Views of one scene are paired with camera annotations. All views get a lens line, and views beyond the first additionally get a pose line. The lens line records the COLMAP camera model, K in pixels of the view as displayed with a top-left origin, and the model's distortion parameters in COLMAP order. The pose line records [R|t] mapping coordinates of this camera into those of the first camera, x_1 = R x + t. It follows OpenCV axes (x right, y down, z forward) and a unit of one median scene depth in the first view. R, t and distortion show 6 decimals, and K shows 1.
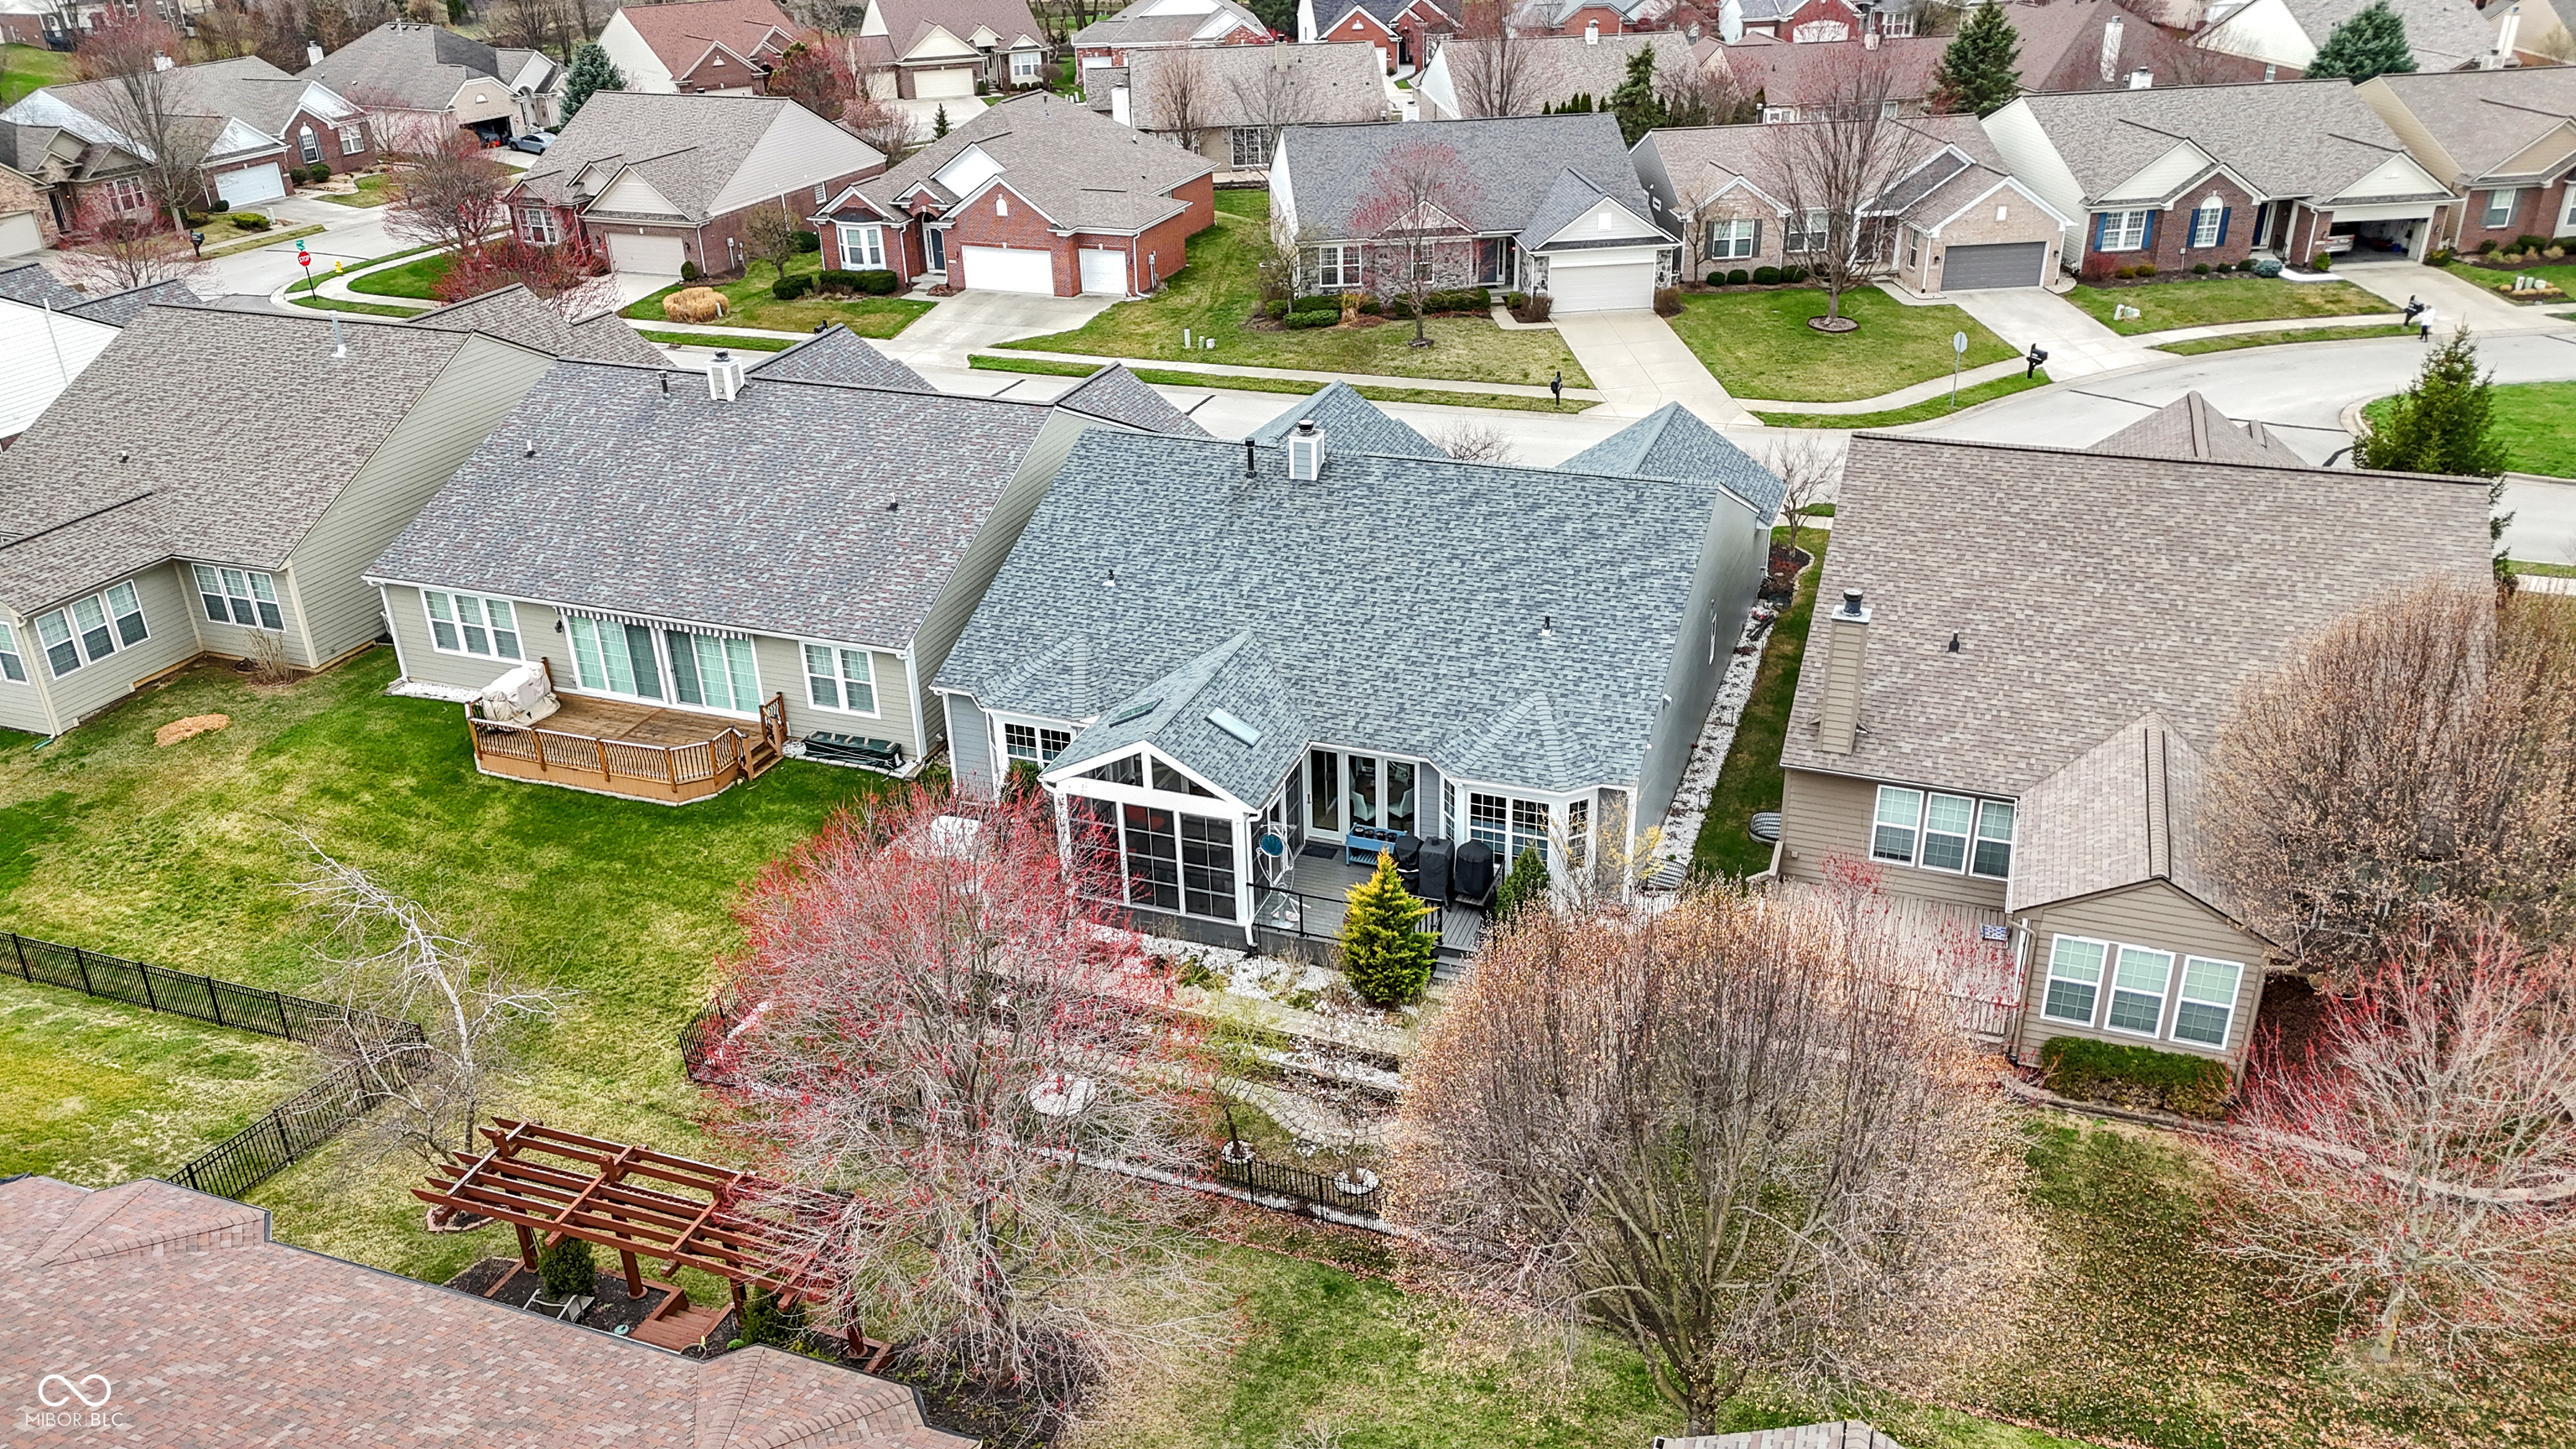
lens RADIAL K [[1888.7, 0, 1303.0], [0, 1888.7, 717.1], [0, 0, 1]] dist [0.076516, -0.067650]
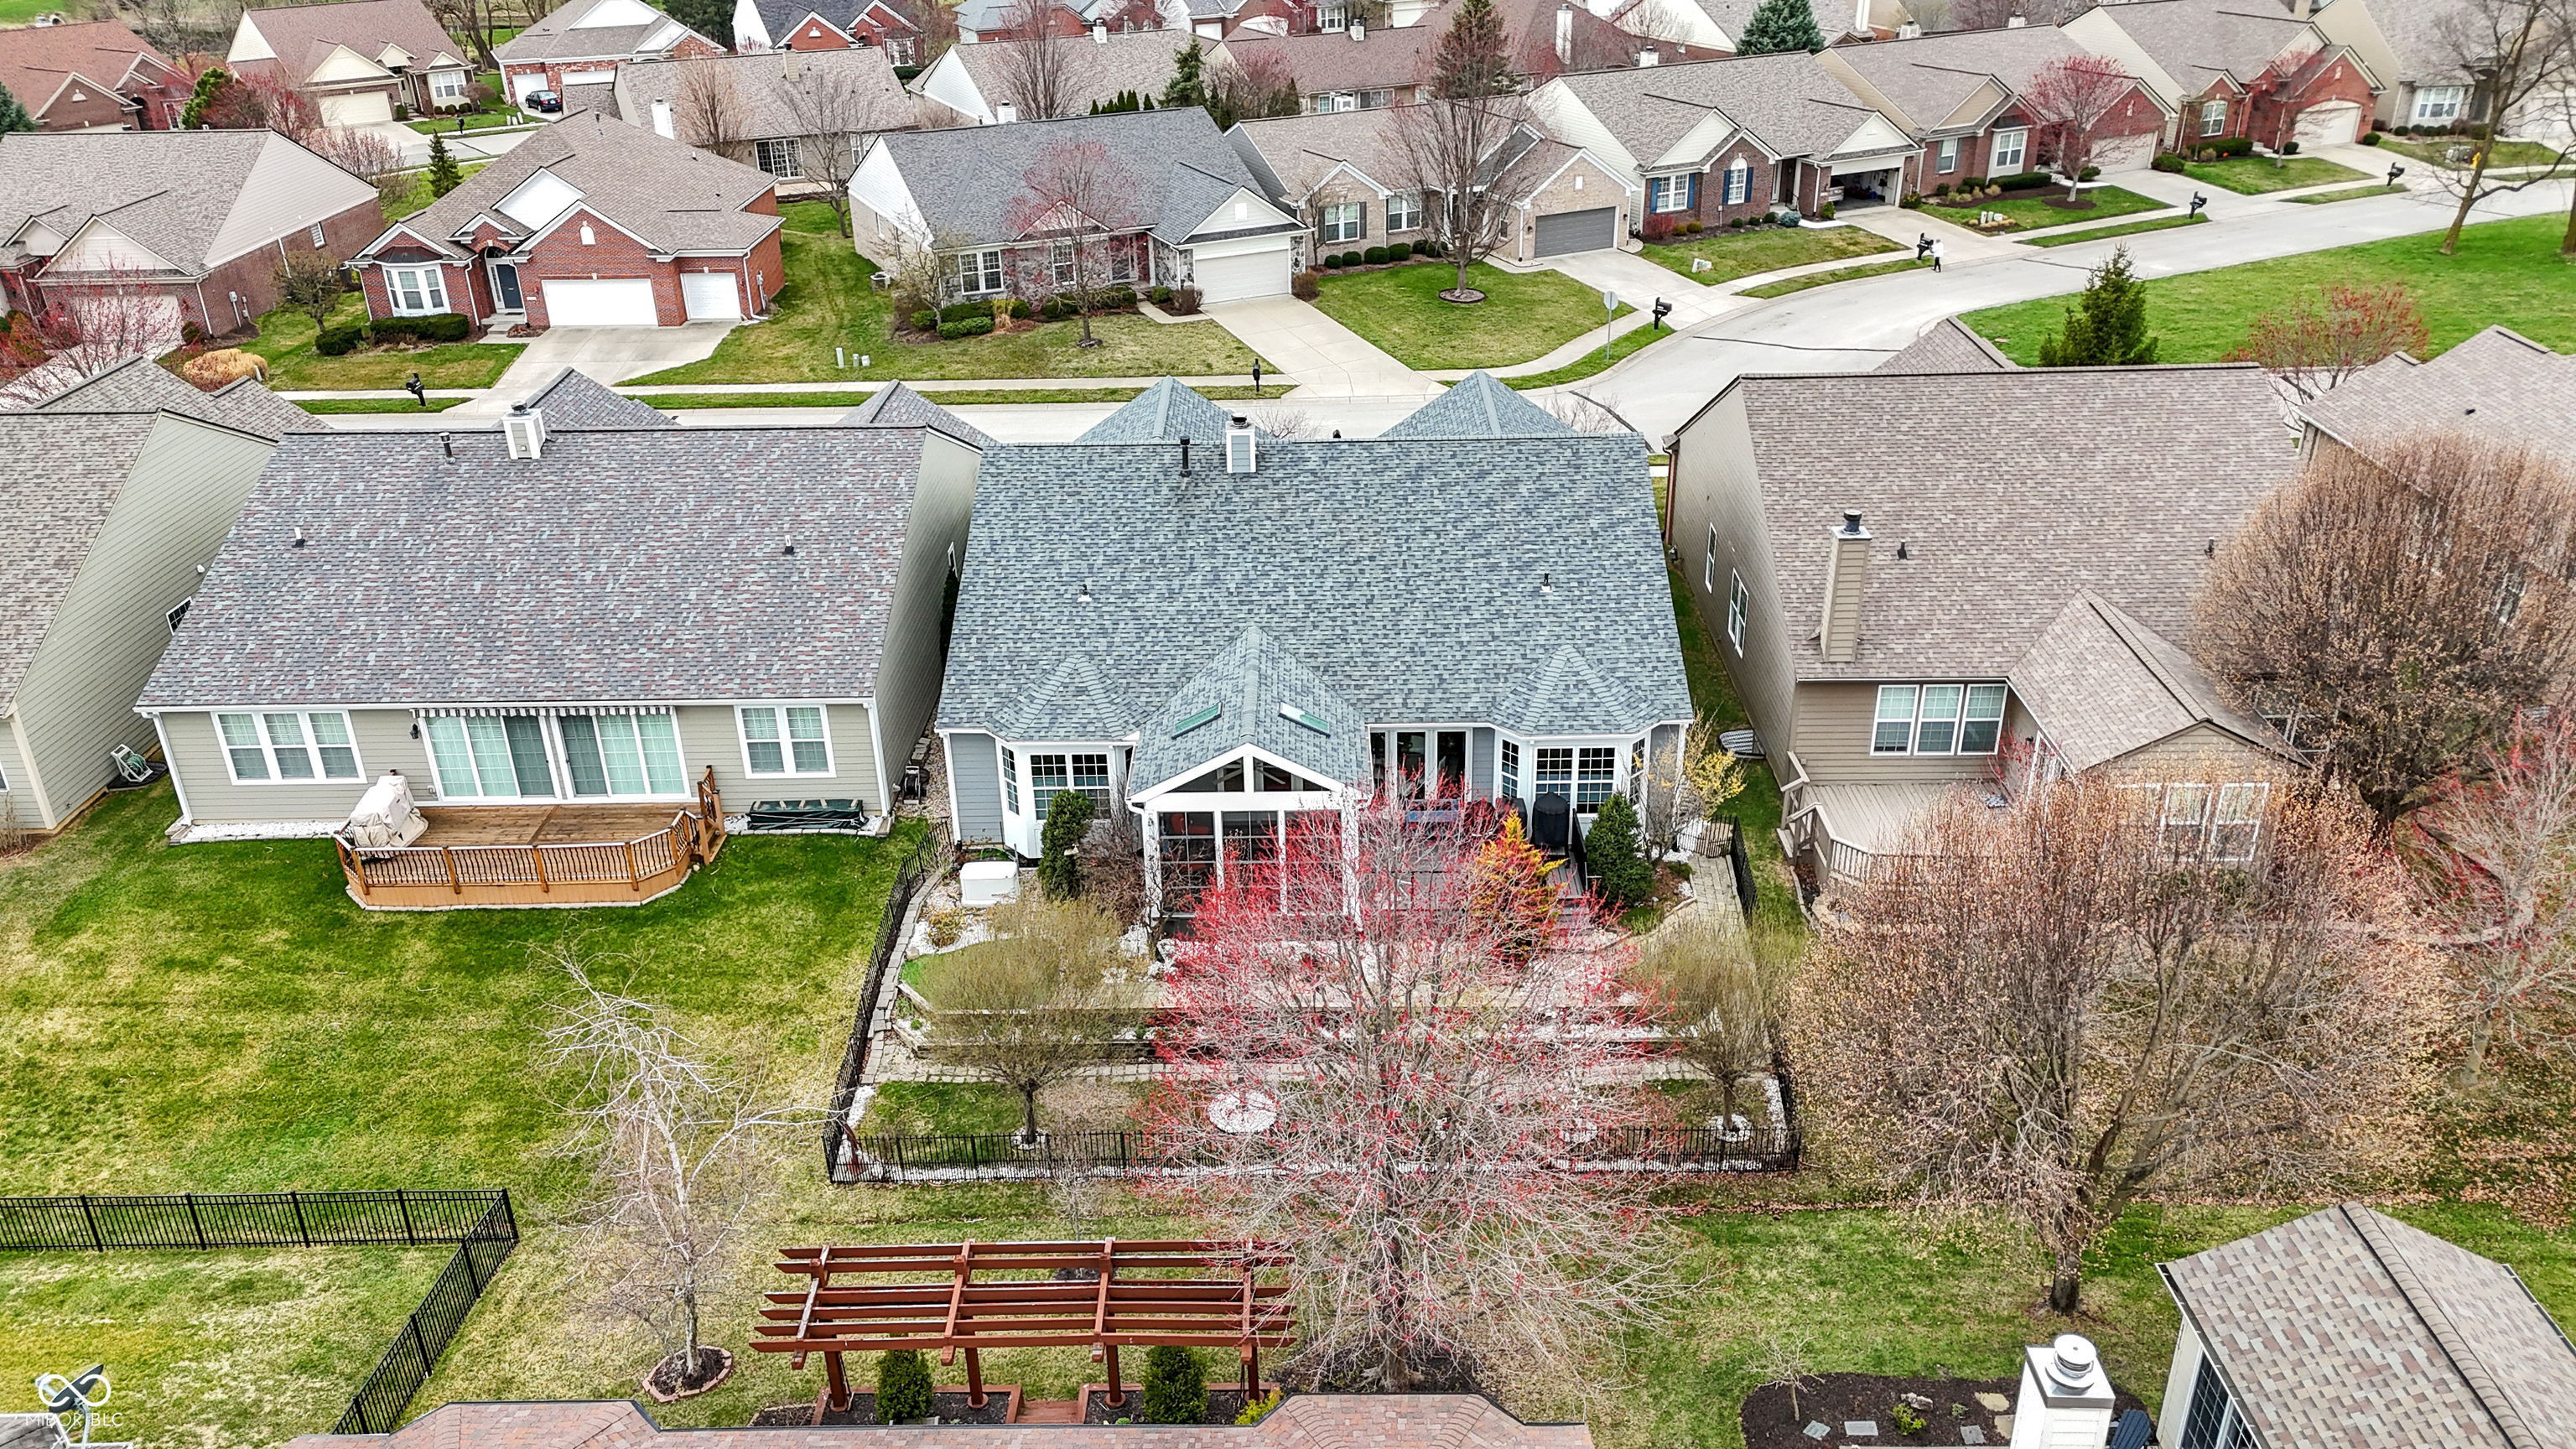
lens RADIAL K [[1876.0, 0, 1301.8], [0, 1876.0, 722.3], [0, 0, 1]] dist [0.072920, -0.063823]
pose [[0.941658, -0.144935, 0.303767, -0.177960], [0.144421, 0.989218, 0.024285, -0.009253], [-0.304012, 0.021002, 0.952437, 0.031642]]
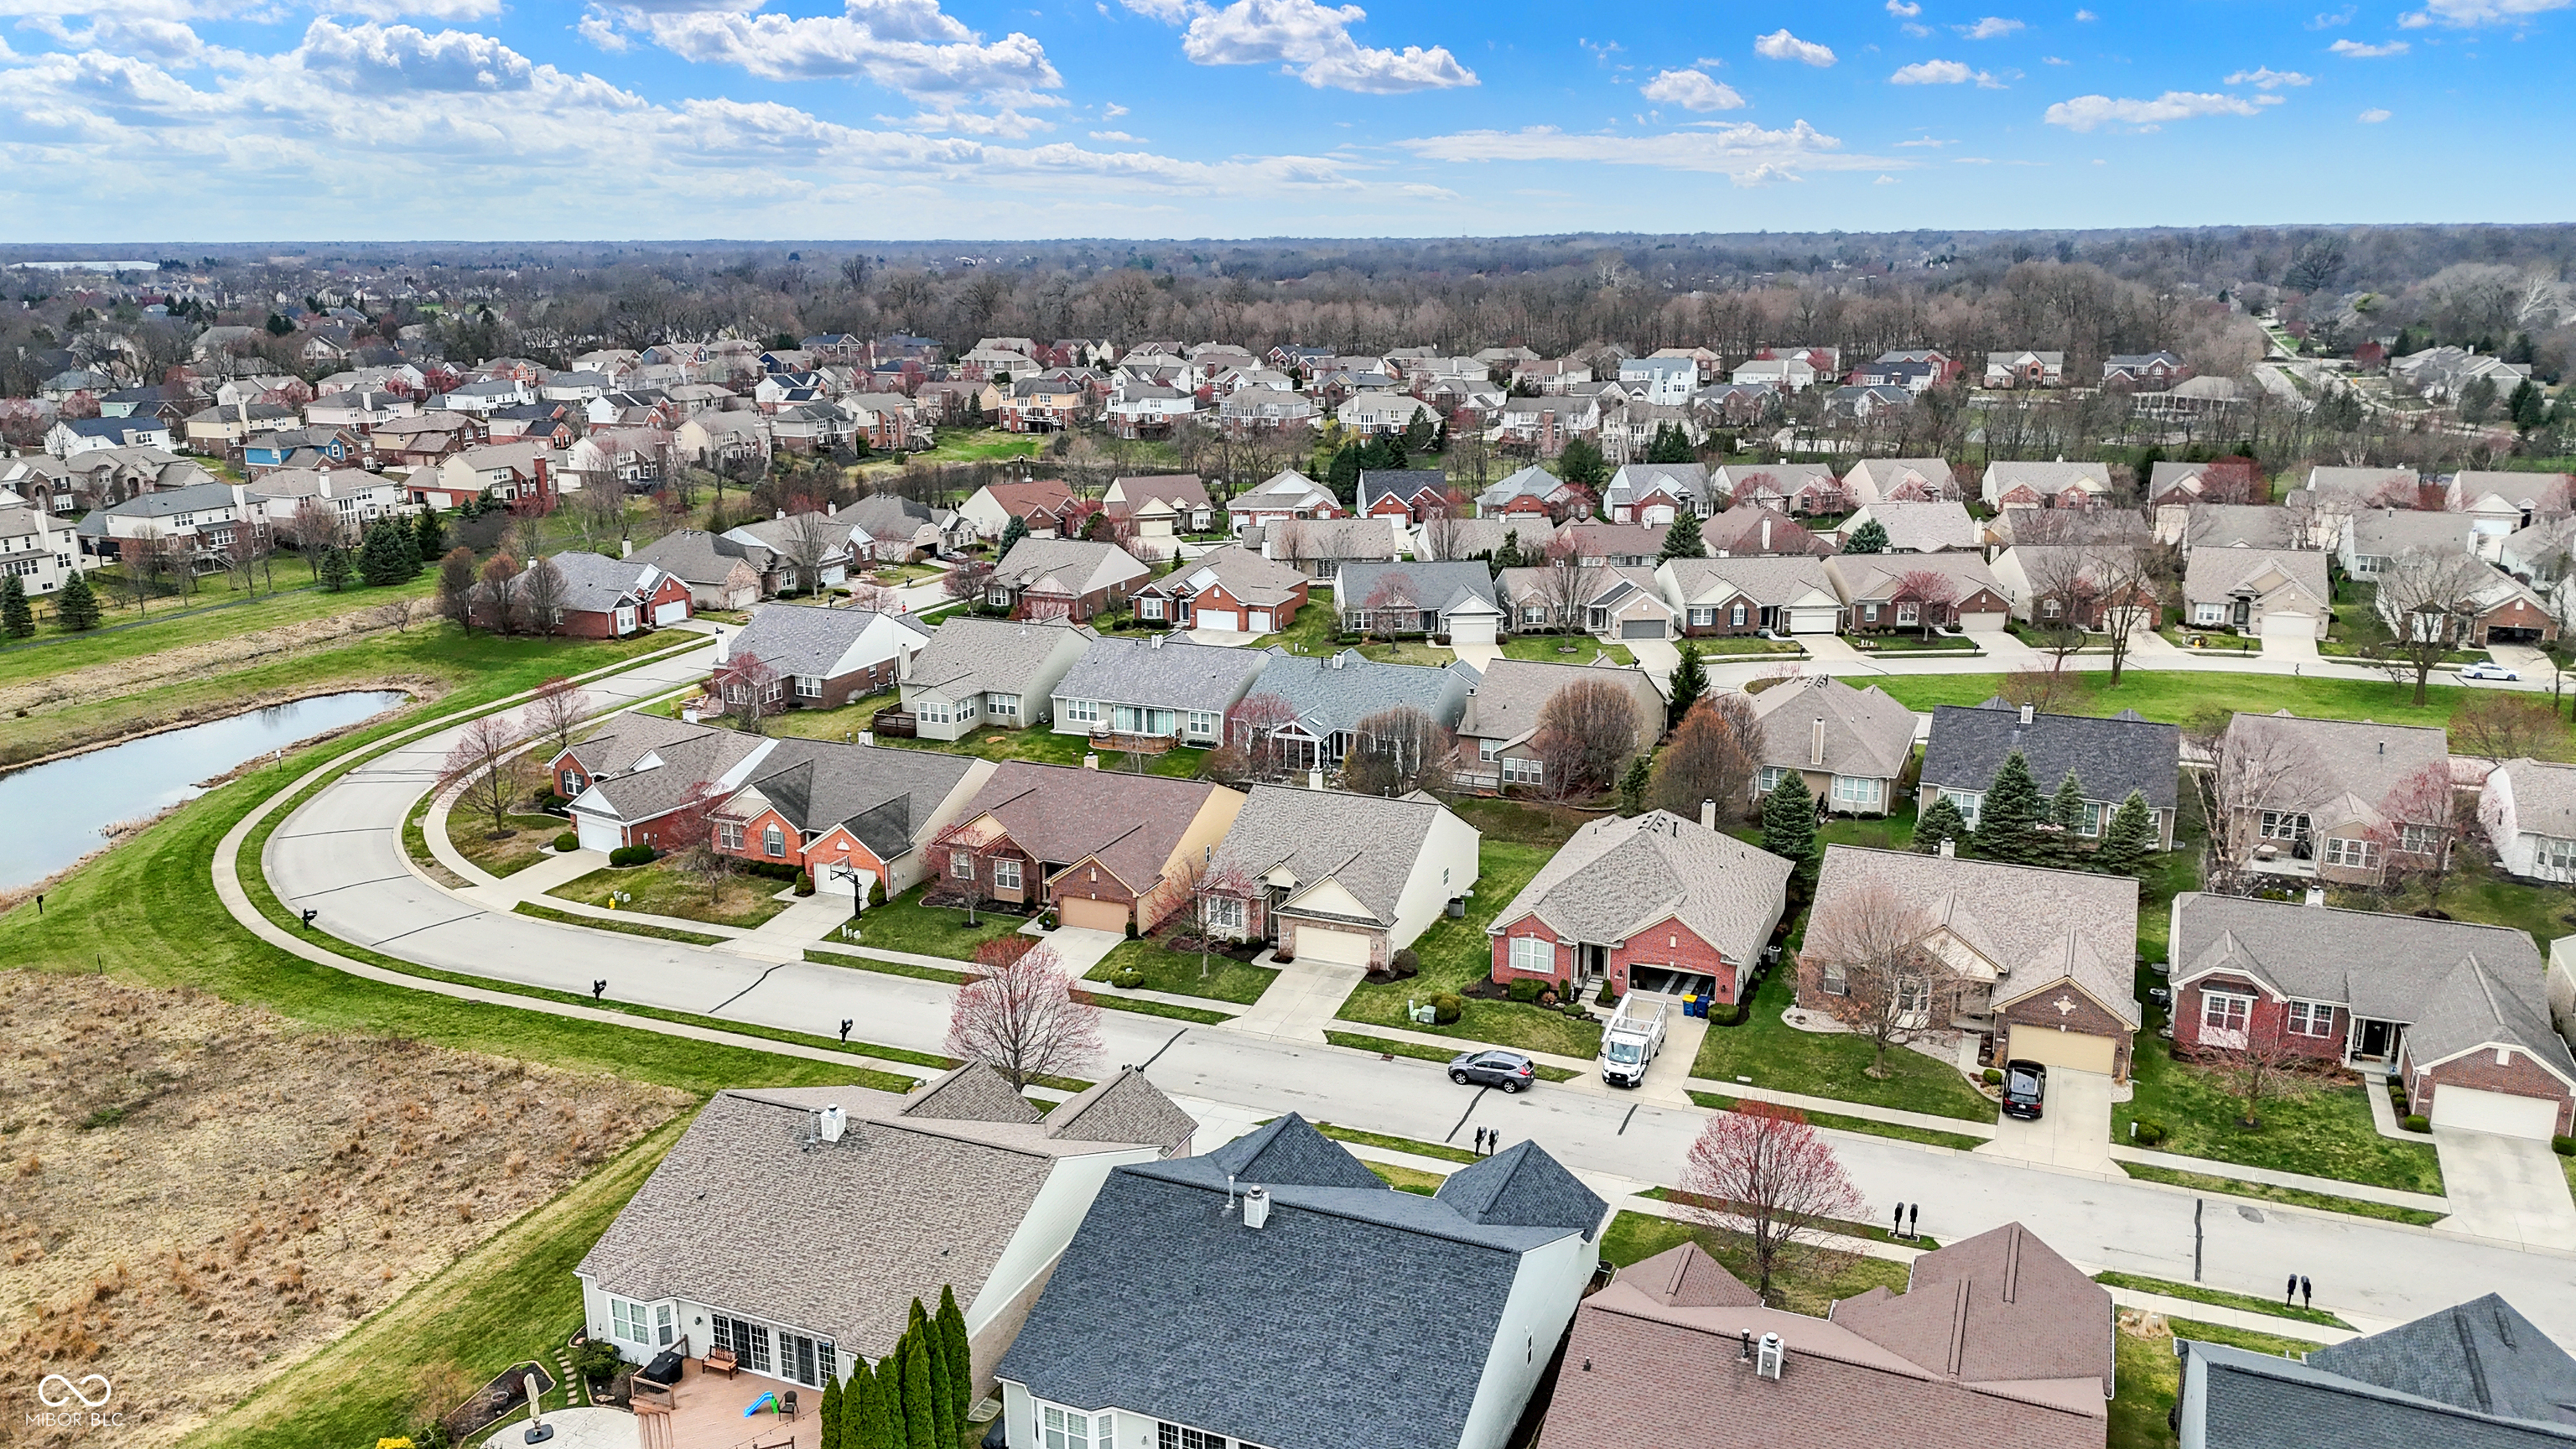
lens RADIAL K [[1868.4, 0, 1285.6], [0, 1868.4, 729.0], [0, 0, 1]] dist [0.080193, -0.086227]
pose [[0.998441, 0.030911, -0.046466, 0.041389], [-0.039410, 0.980039, -0.194860, 0.398762], [0.039515, 0.196387, 0.979730, -1.423137]]
